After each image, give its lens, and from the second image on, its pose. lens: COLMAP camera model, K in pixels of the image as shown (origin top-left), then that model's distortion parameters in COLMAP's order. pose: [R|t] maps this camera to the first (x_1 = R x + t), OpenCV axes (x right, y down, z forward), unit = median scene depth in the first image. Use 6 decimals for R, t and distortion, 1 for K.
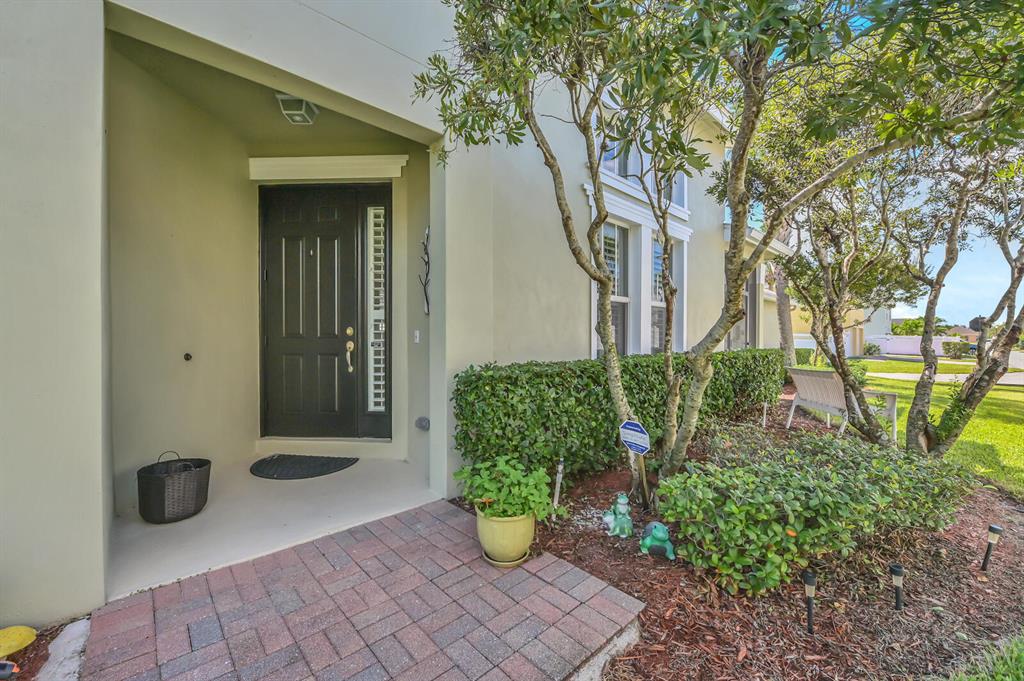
lens RADIAL K [[405.1, 0, 512.0], [0, 405.1, 340.5], [0, 0, 1]] dist [-0.000526, -0.000189]
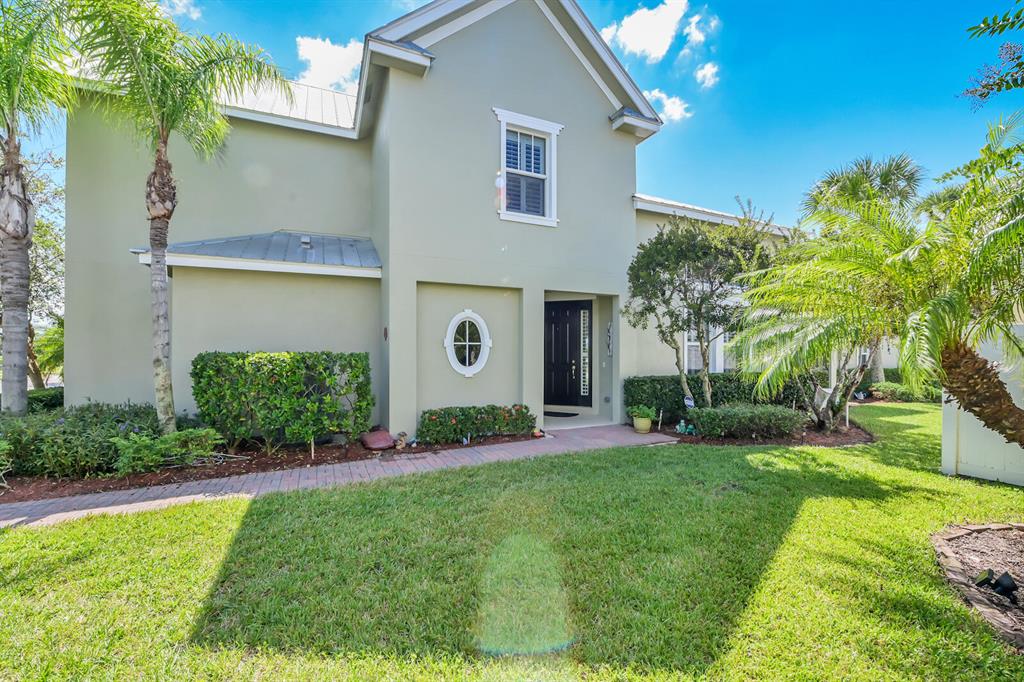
lens RADIAL K [[405.1, 0, 512.0], [0, 405.1, 341.0], [0, 0, 1]] dist [-0.000526, -0.000189]
pose [[0.948588, -0.010643, -0.316336, 0.020836], [0.001247, 0.999552, -0.029889, -0.096468], [0.316512, 0.027958, 0.948176, -1.840555]]
